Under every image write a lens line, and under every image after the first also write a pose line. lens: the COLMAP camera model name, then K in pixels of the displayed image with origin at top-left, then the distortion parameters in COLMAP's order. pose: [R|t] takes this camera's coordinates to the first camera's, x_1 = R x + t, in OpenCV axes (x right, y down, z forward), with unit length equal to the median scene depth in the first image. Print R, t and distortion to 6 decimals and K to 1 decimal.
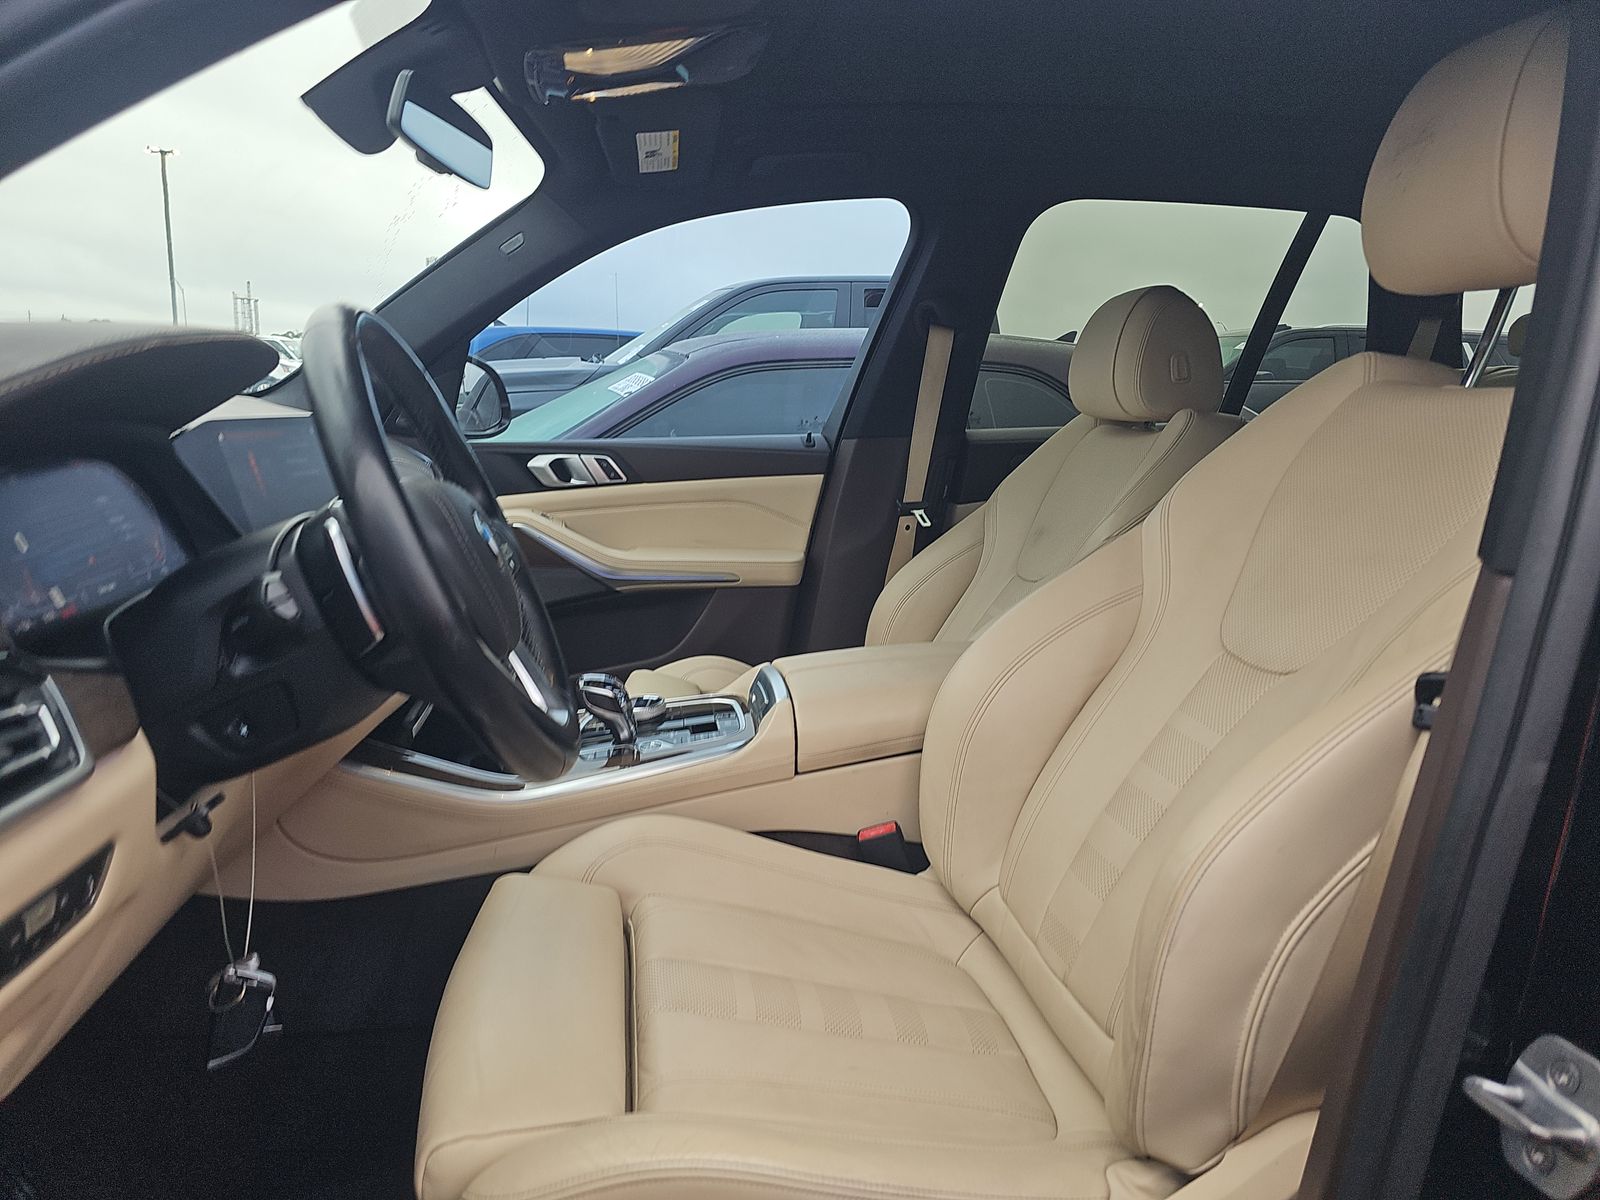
lens RADIAL K [[1105.1, 0, 801.4], [0, 1105.1, 598.9], [0, 0, 1]] dist [0.019715, -0.033133]
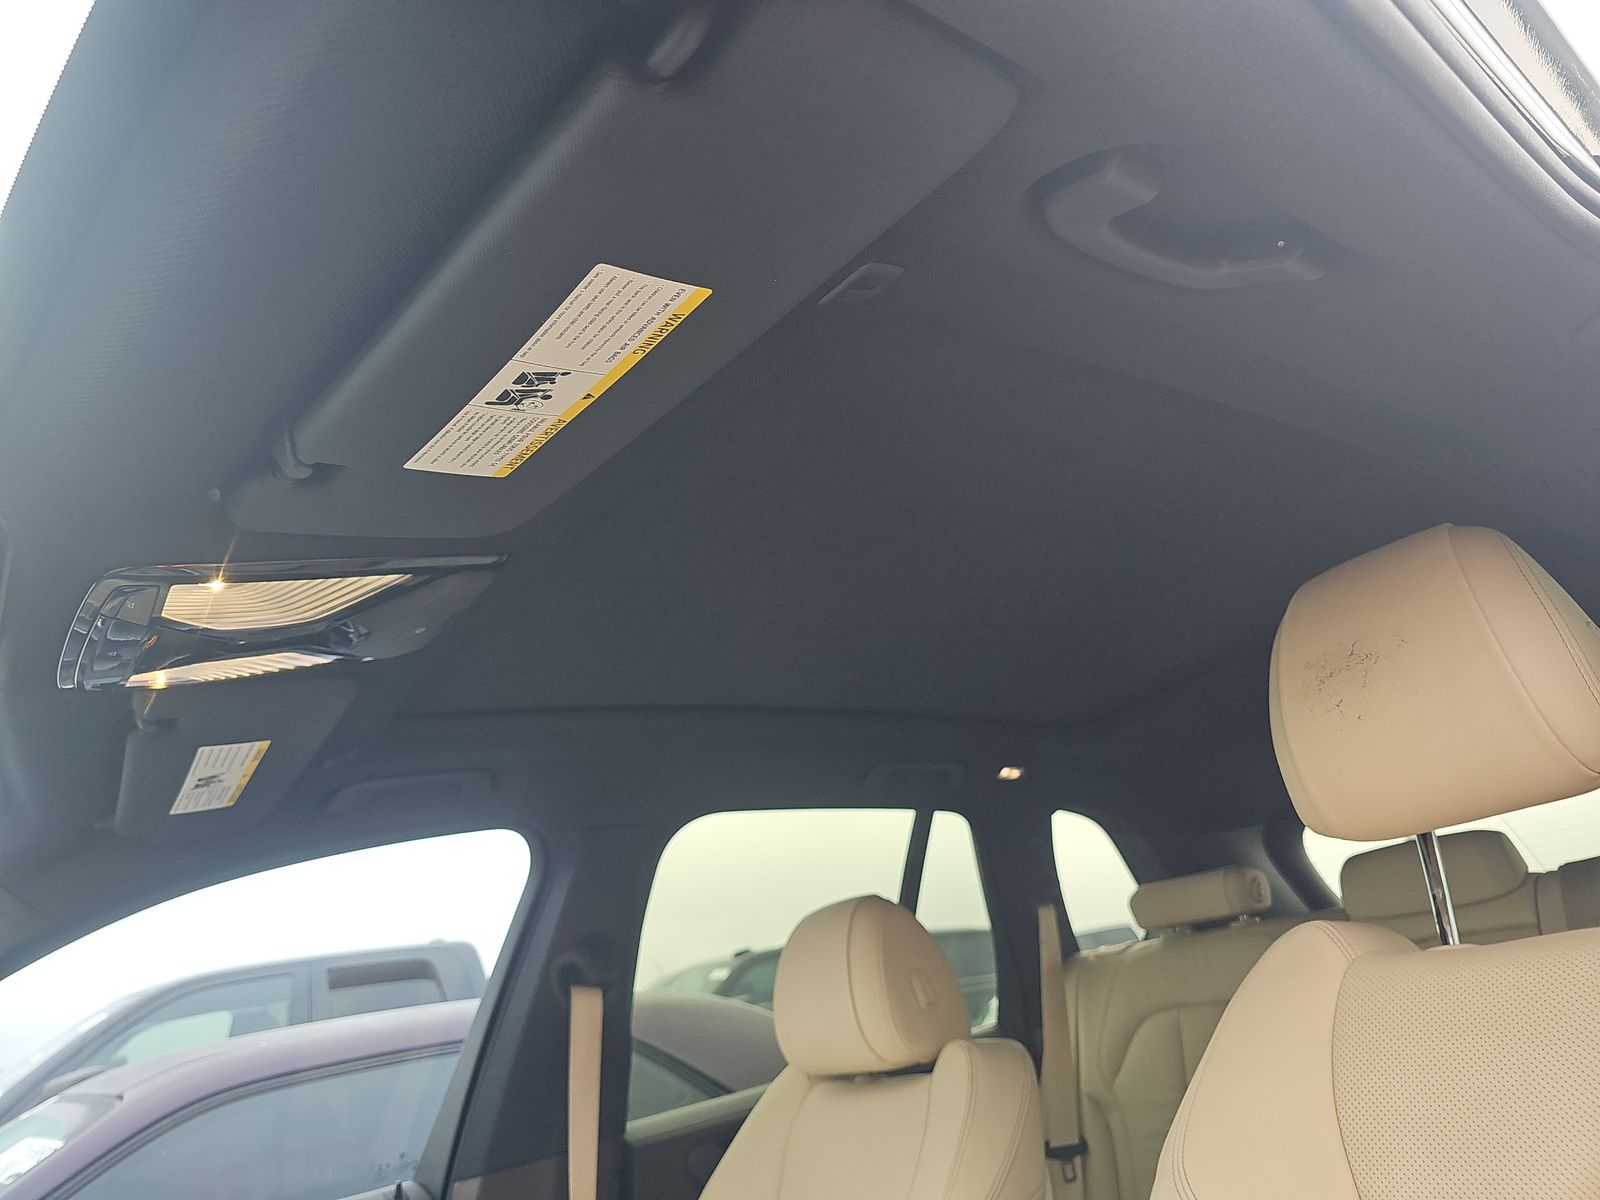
lens RADIAL K [[1105.1, 0, 793.8], [0, 1105.1, 601.8], [0, 0, 1]] dist [0.019715, -0.033133]
pose [[0.872988, 0.014702, 0.487519, -0.120357], [0.252065, 0.842117, -0.476762, -0.072420], [-0.417558, 0.539094, 0.731453, 0.252015]]
